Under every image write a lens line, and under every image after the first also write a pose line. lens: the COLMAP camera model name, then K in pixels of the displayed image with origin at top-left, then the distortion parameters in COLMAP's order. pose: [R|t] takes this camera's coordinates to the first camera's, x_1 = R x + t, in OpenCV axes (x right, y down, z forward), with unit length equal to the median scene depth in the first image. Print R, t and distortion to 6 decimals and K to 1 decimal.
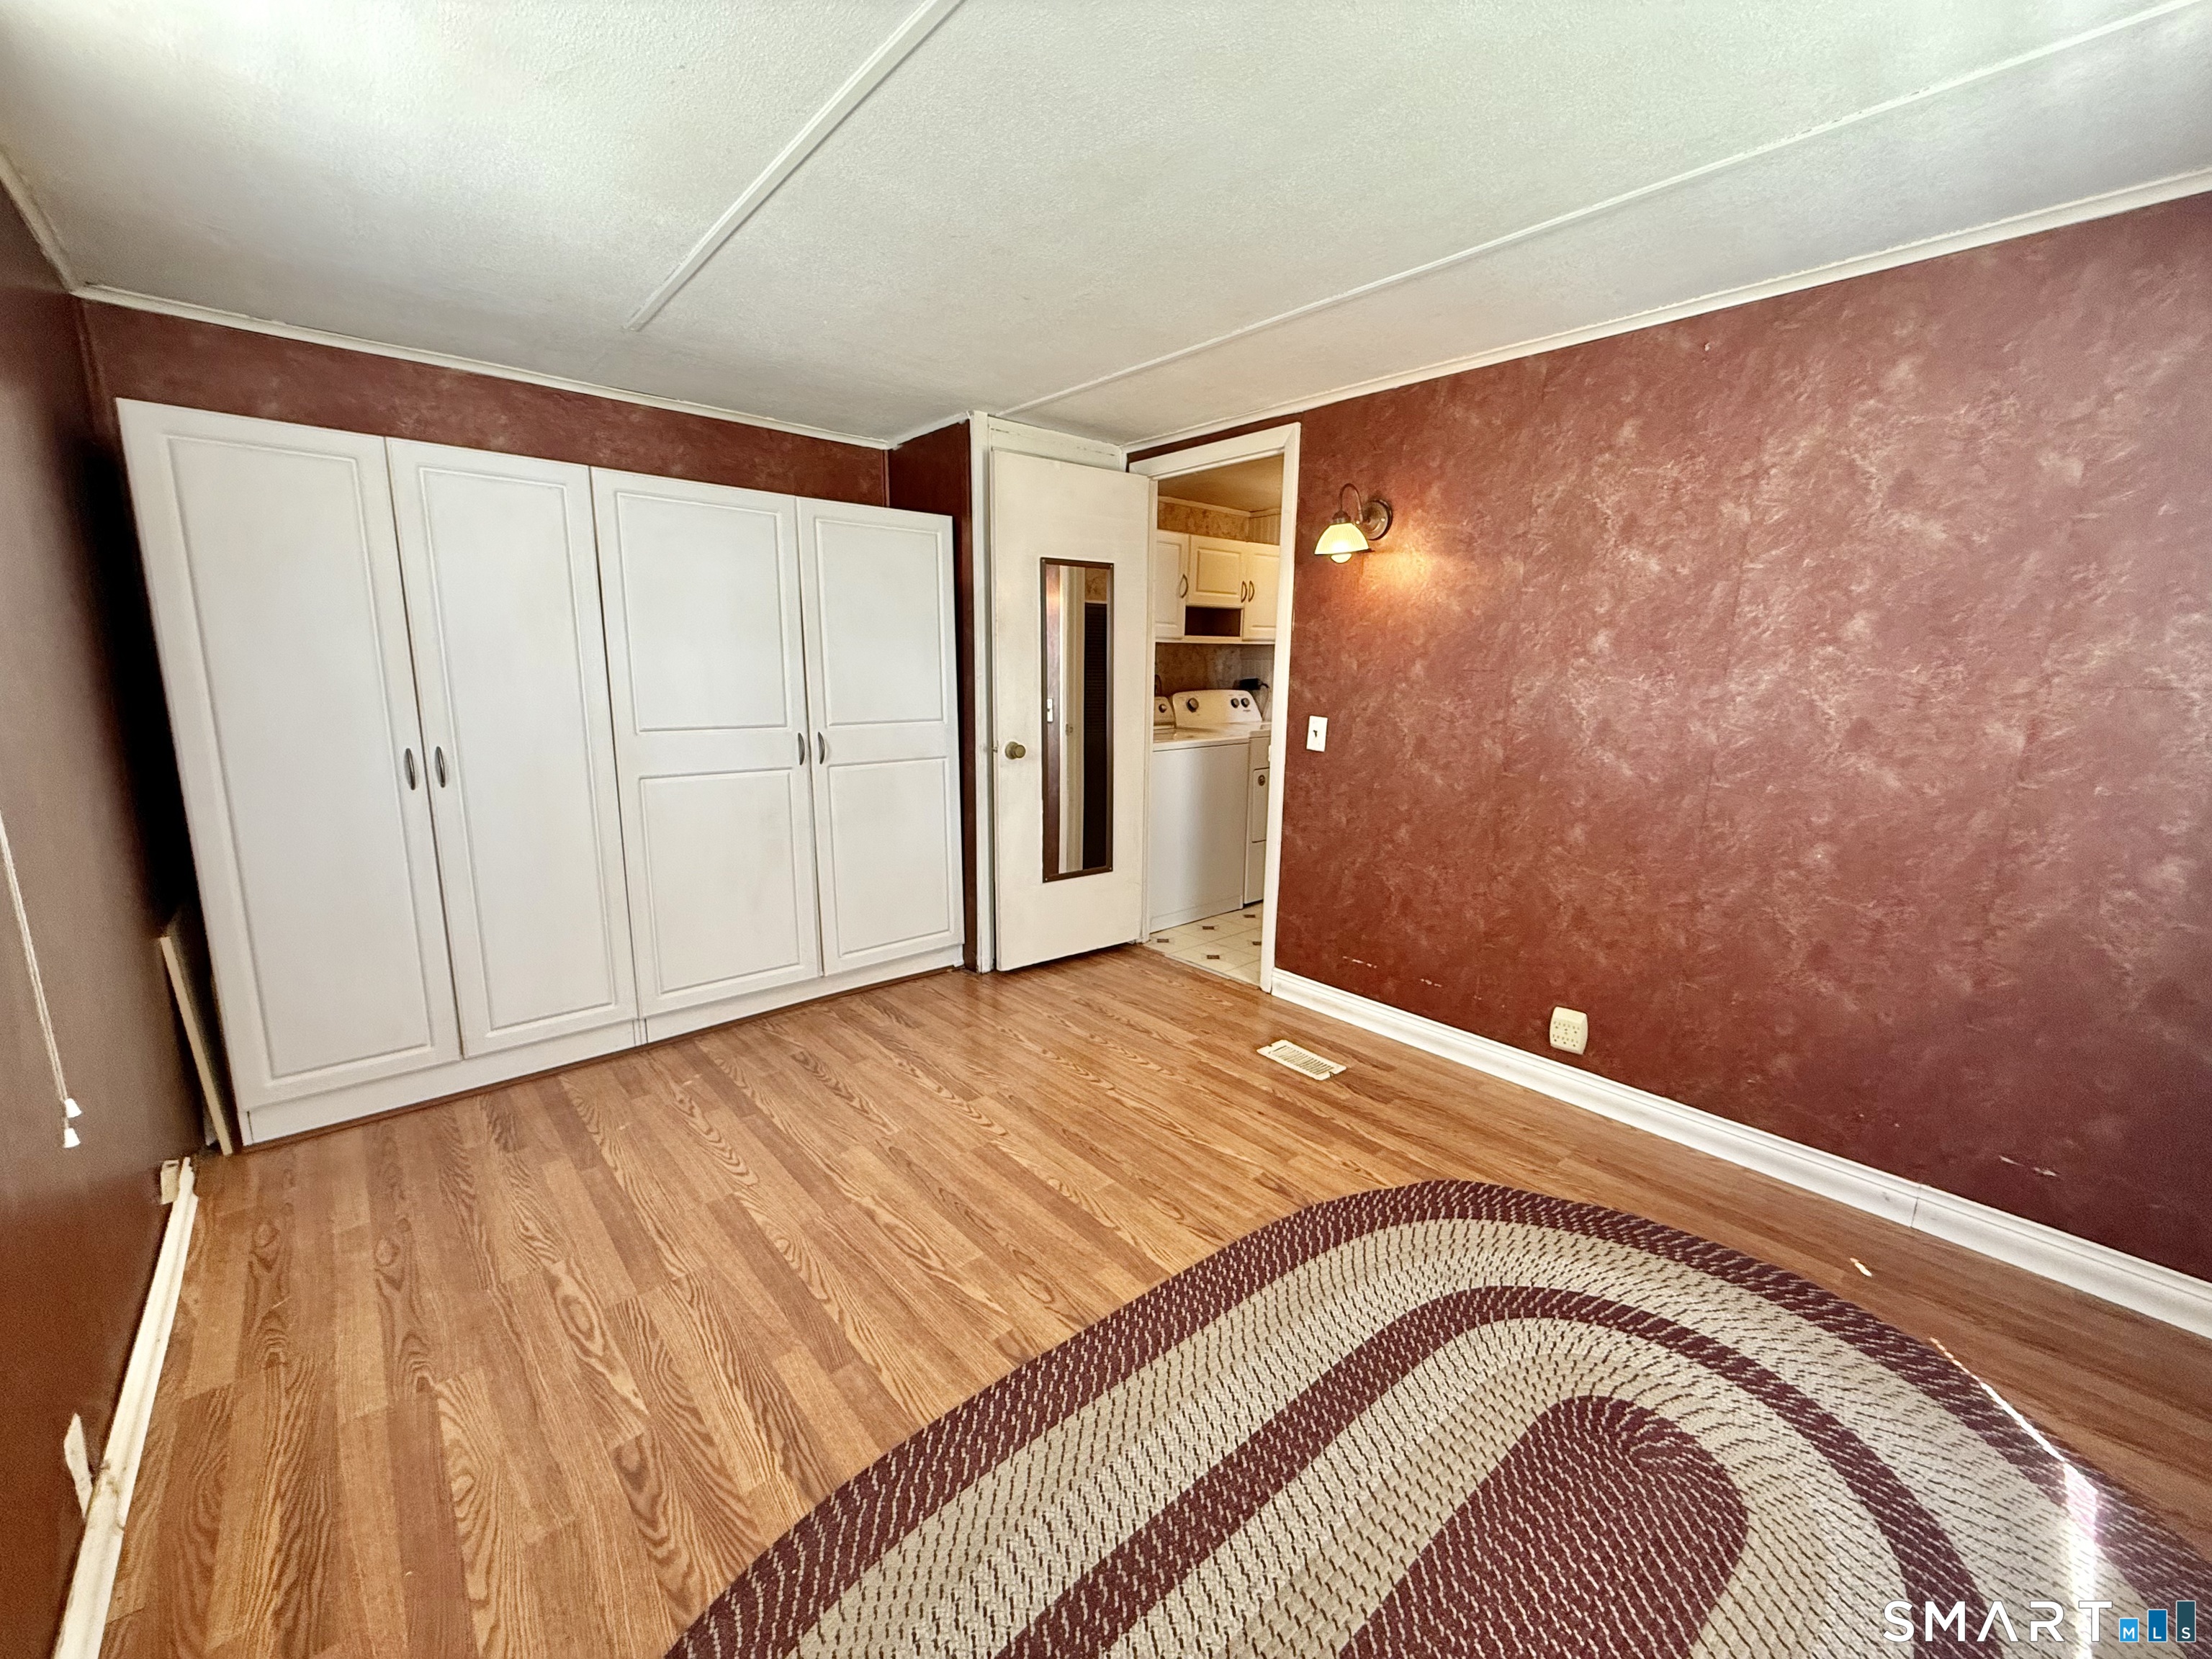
lens RADIAL K [[884.2, 0, 1112.4], [0, 884.2, 827.3], [0, 0, 1]] dist [0.000535, -0.000708]
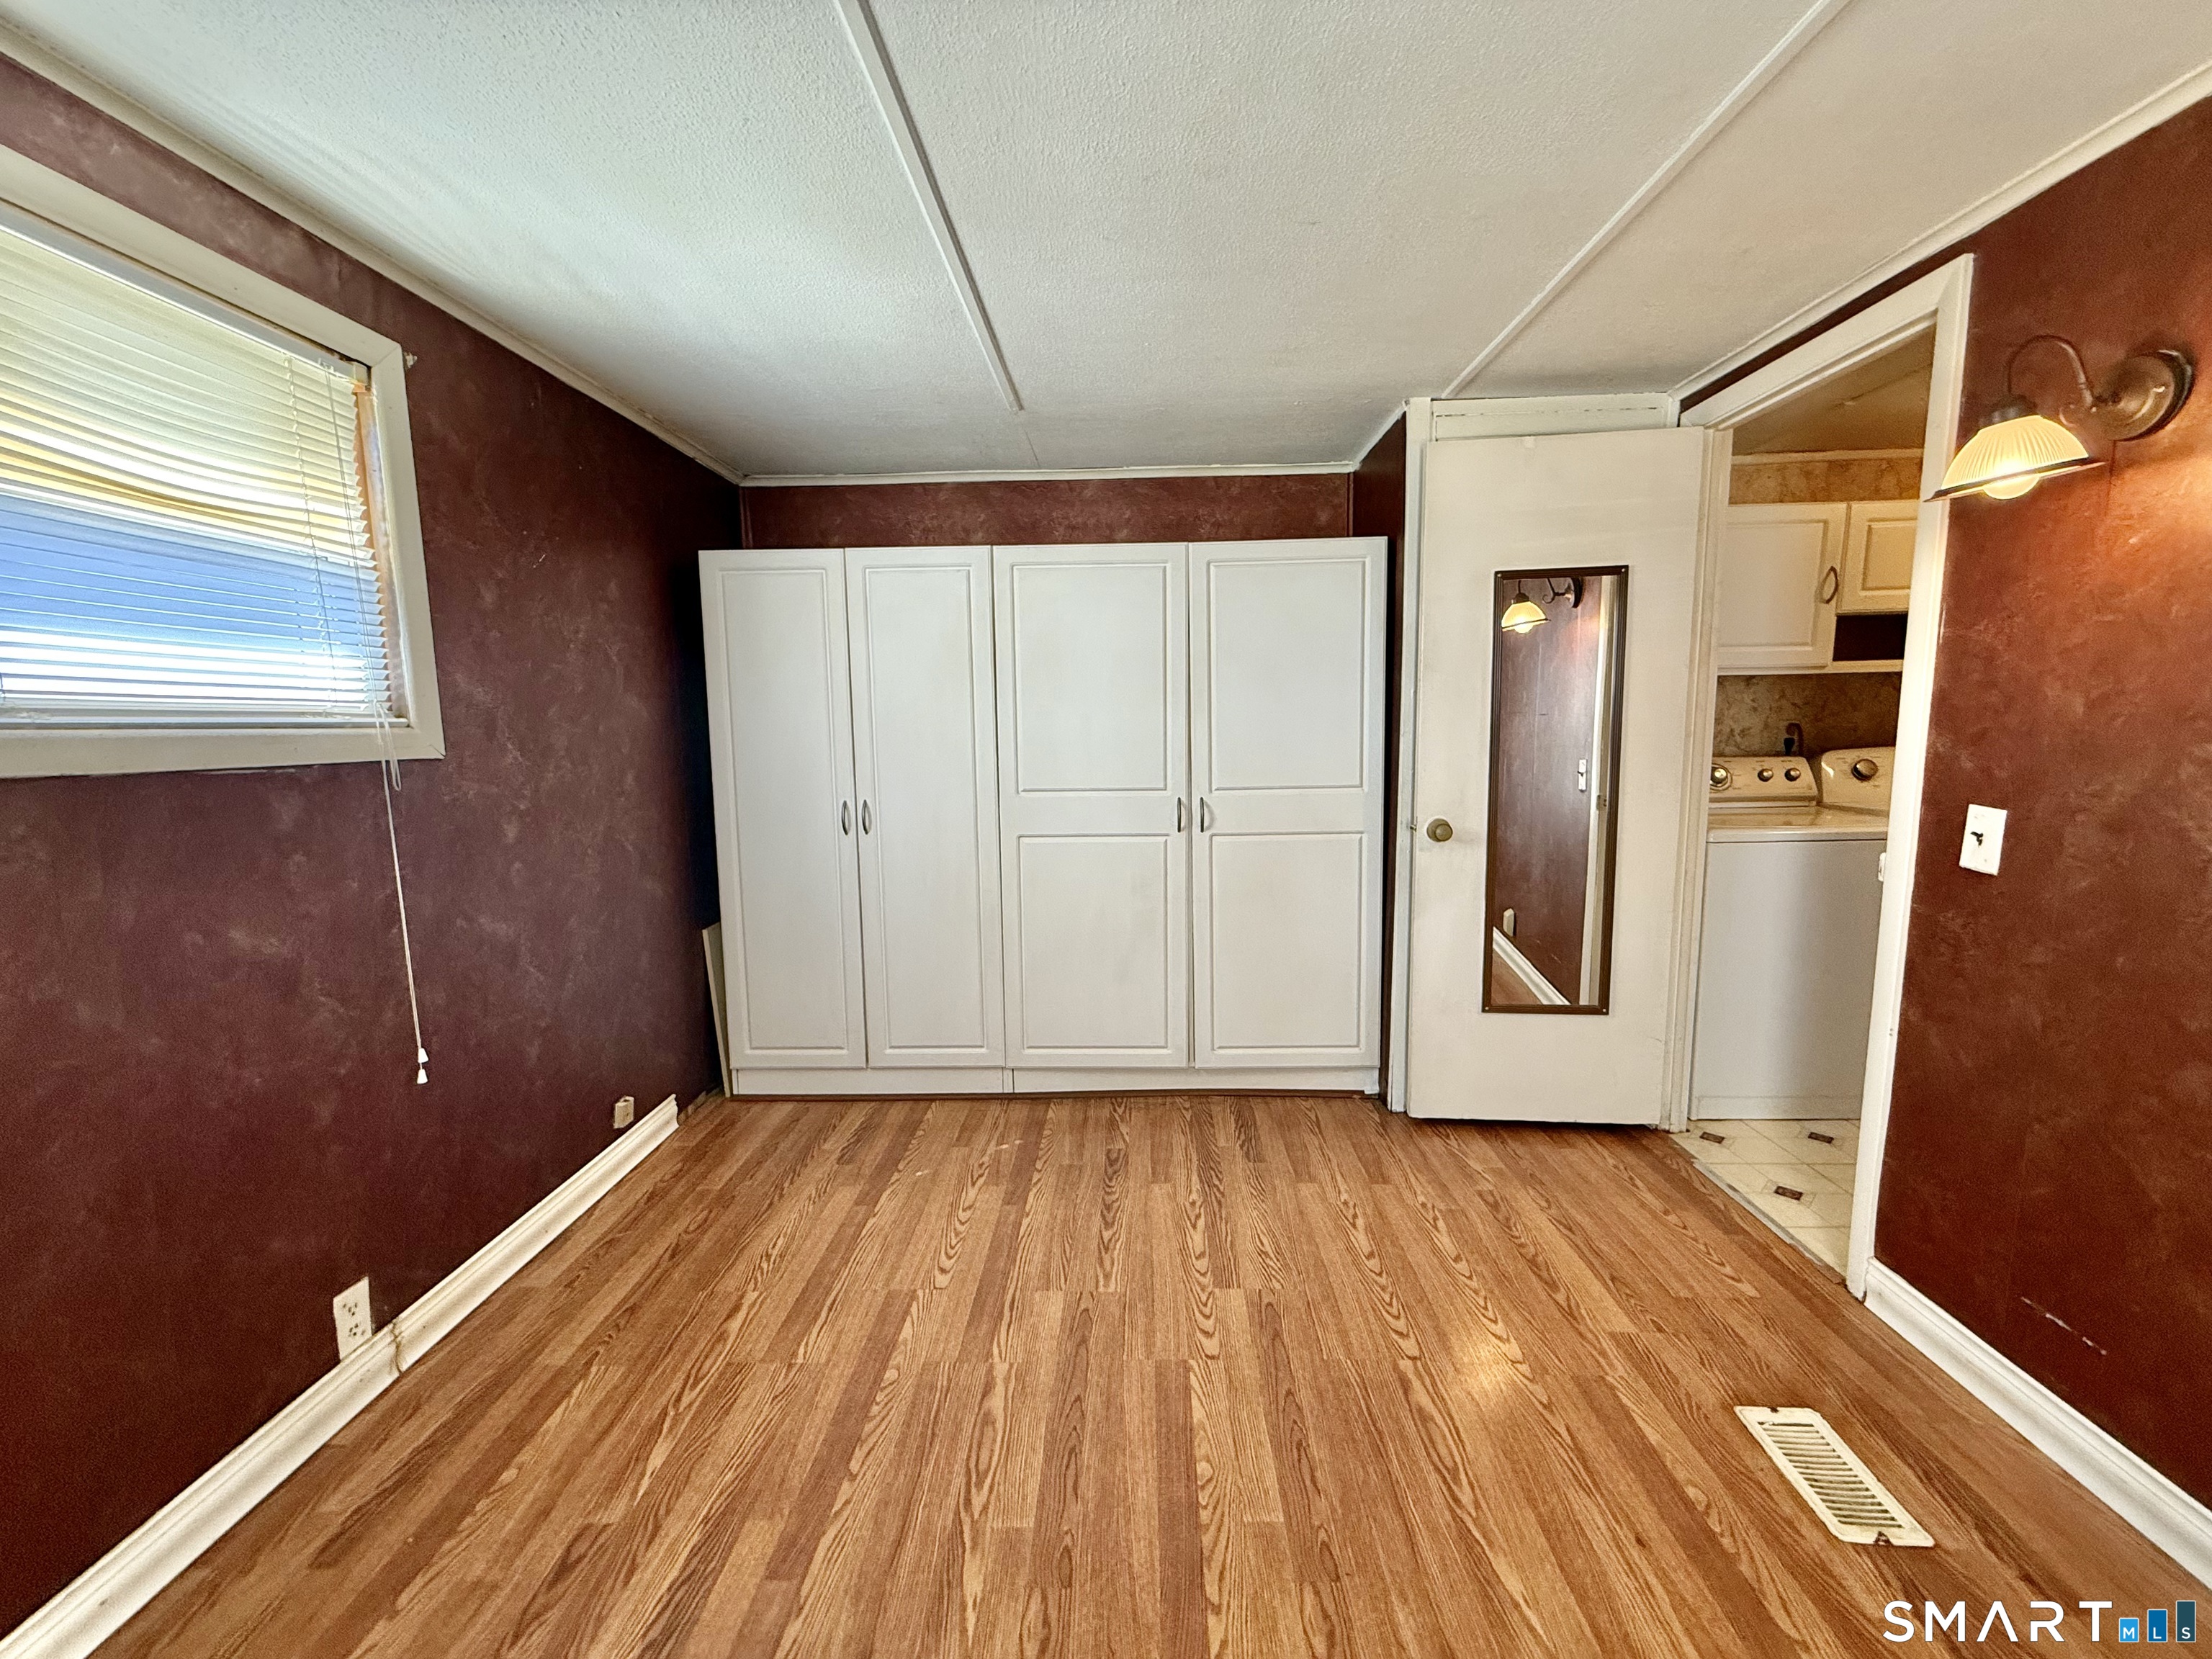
lens RADIAL K [[884.2, 0, 1099.5], [0, 884.2, 826.9], [0, 0, 1]] dist [0.000535, -0.000708]
pose [[0.717106, 0.063892, -0.694030, 0.250209], [-0.101384, 0.994760, -0.013178, -0.062177], [0.689551, 0.079814, 0.719826, 0.317012]]
